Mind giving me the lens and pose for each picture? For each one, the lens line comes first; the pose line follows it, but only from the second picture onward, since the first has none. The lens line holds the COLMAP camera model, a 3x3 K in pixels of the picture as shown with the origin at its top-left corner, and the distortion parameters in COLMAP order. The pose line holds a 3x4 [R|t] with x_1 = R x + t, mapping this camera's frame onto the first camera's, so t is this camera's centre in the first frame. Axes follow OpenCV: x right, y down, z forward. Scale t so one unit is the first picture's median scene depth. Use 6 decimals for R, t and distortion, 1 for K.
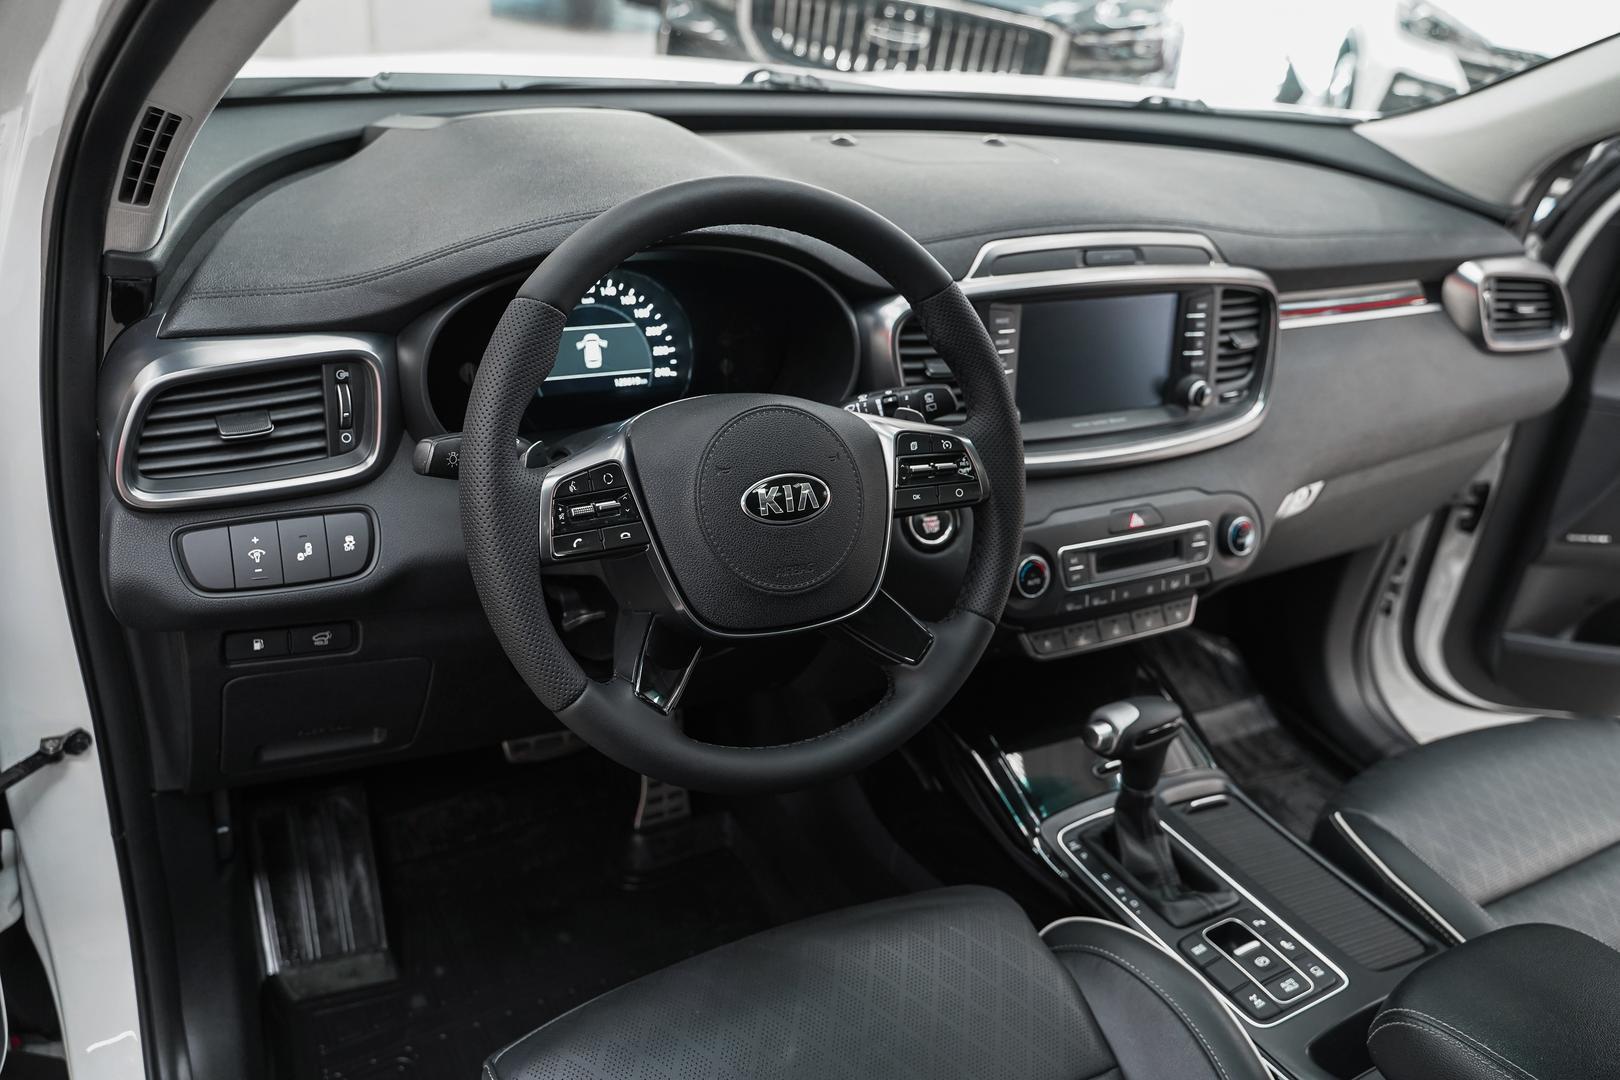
lens RADIAL K [[1314.6, 0, 810.0], [0, 1314.6, 540.0], [0, 0, 1]] dist [-0.016281, 0.007030]
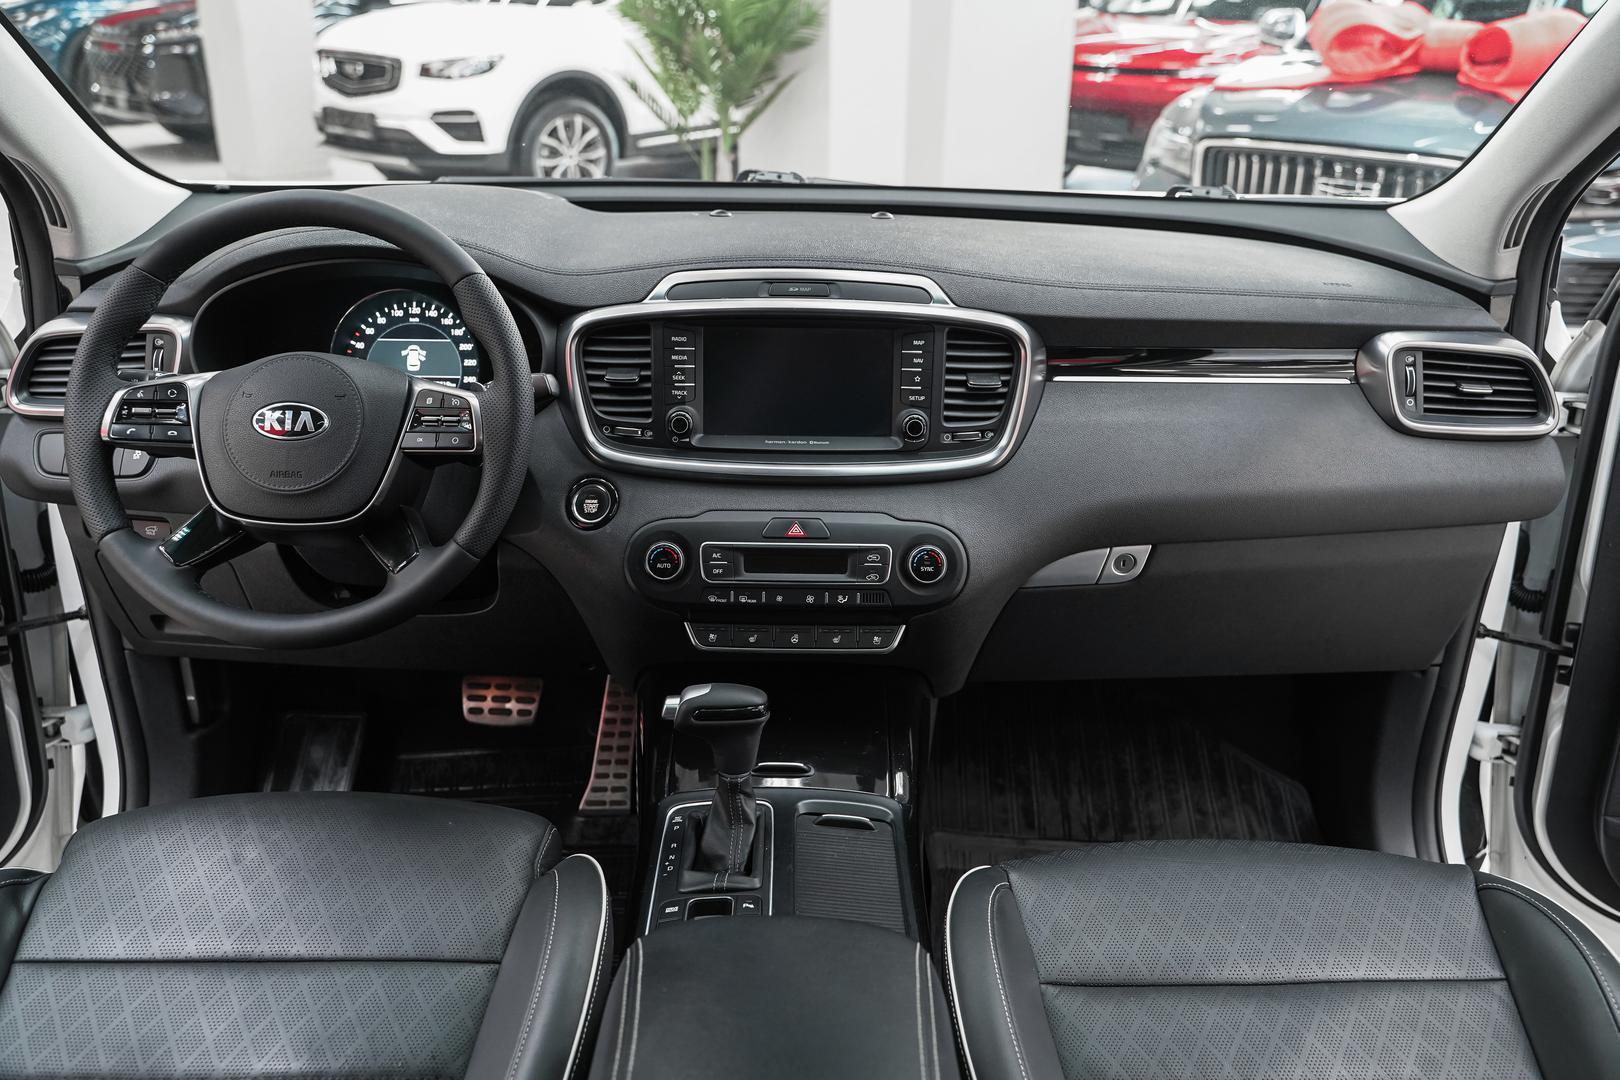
lens RADIAL K [[1295.9, 0, 810.0], [0, 1295.9, 540.0], [0, 0, 1]] dist [-0.008563, -0.005769]
pose [[0.872092, 0.085251, -0.481859, 0.772870], [-0.152779, 0.982919, -0.102608, 0.100004], [0.464881, 0.163101, 0.870220, 0.092608]]
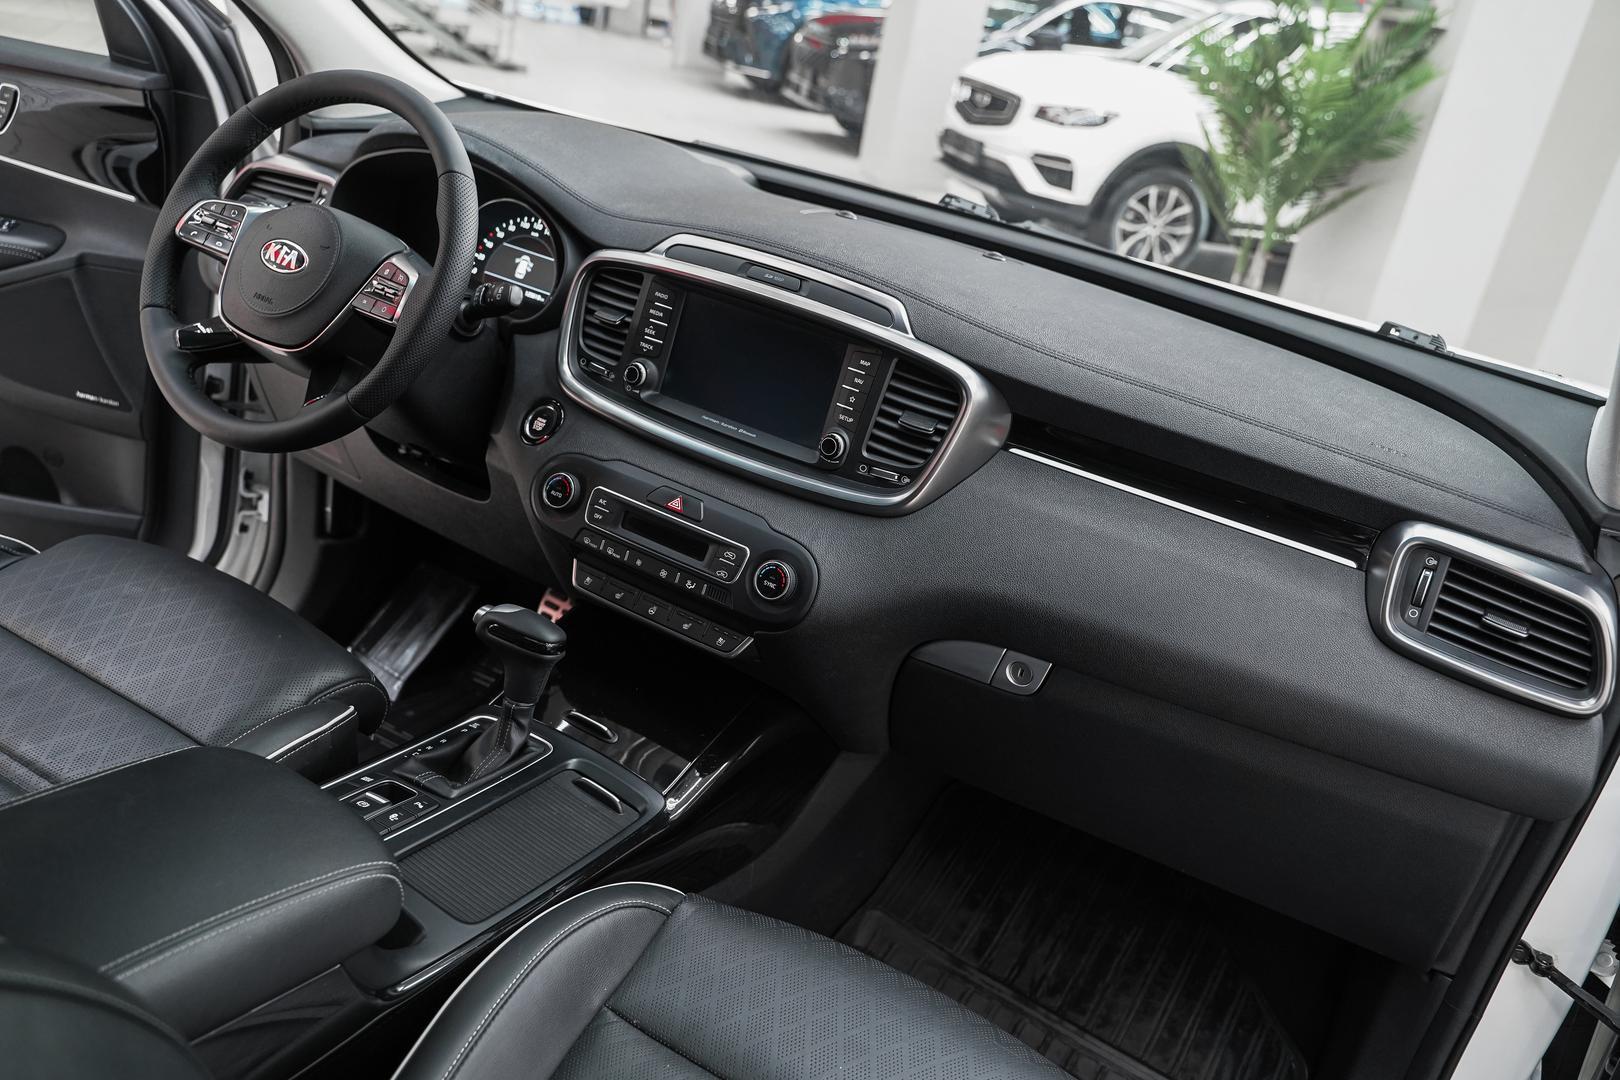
lens RADIAL K [[1314.6, 0, 810.0], [0, 1314.6, 540.0], [0, 0, 1]] dist [-0.016281, 0.007030]
pose [[0.524570, 0.306919, -0.794120, 1.163453], [-0.513383, 0.858127, -0.007466, -0.037466], [0.679165, 0.411604, 0.607715, 0.447743]]
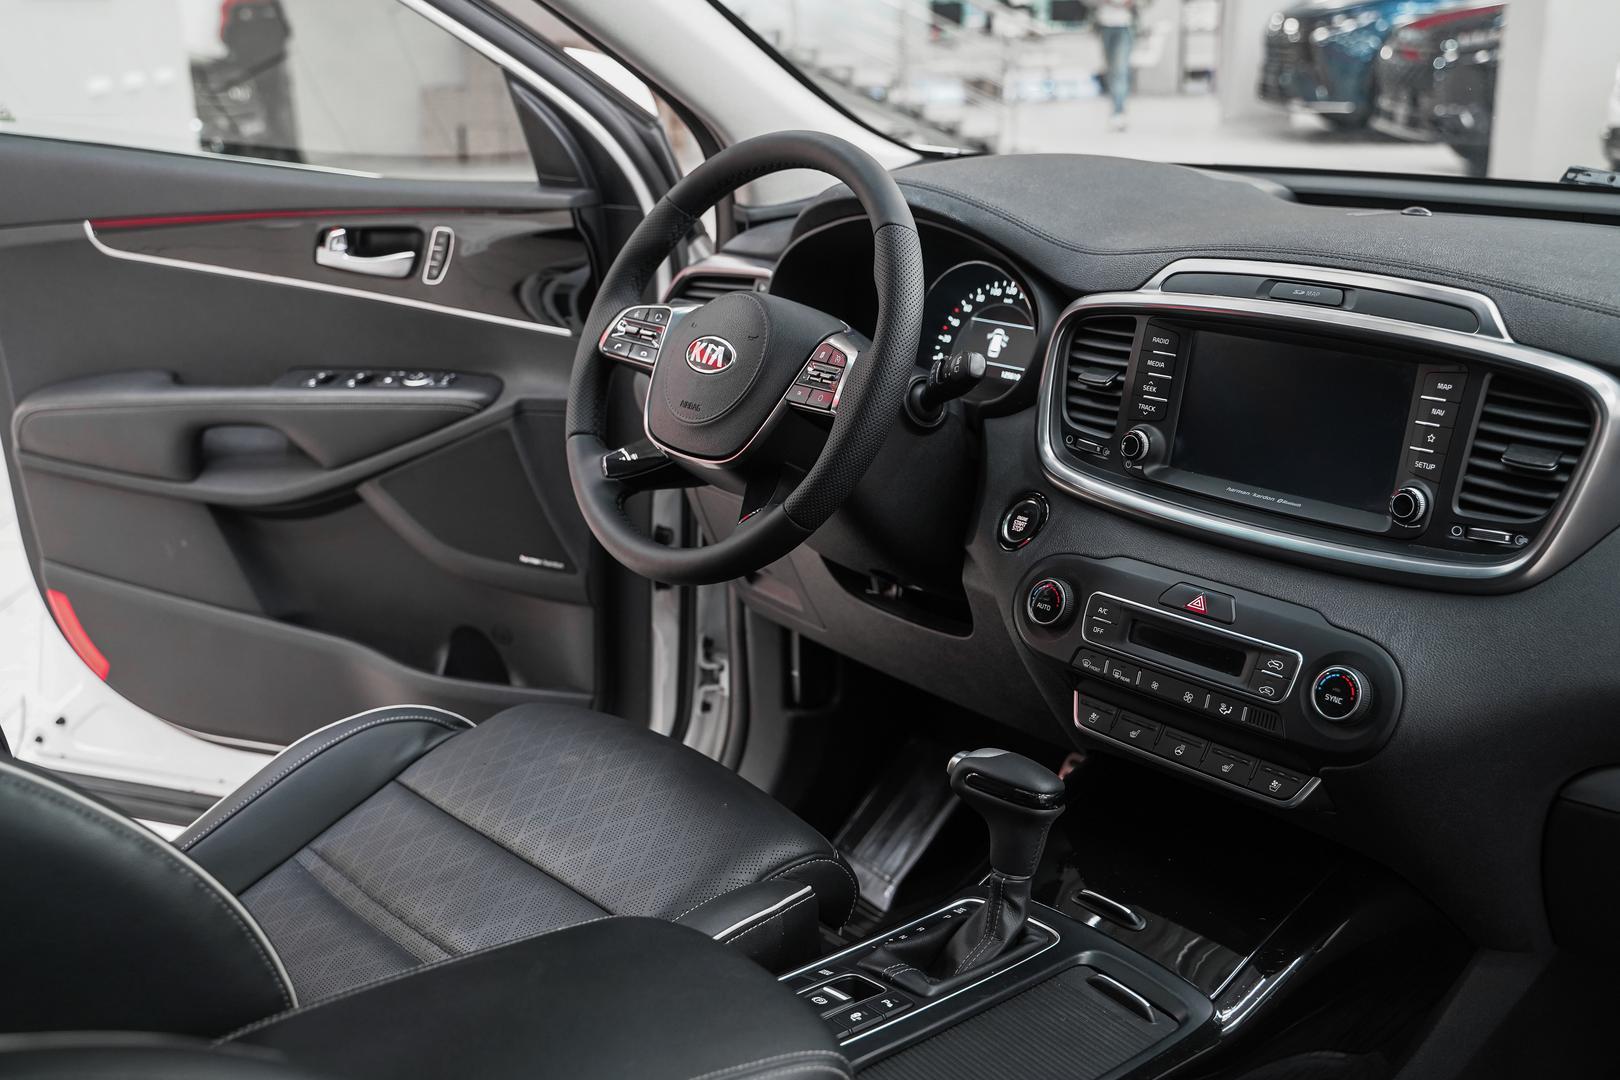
lens RADIAL K [[1707.1, 0, 789.4], [0, 1707.1, 534.1], [0, 0, 1]] dist [-0.001915, -0.010423]
pose [[0.203820, 0.167393, -0.964591, 1.197407], [-0.435370, 0.897985, 0.063840, -0.010847], [0.876875, 0.406942, 0.255906, 0.507420]]
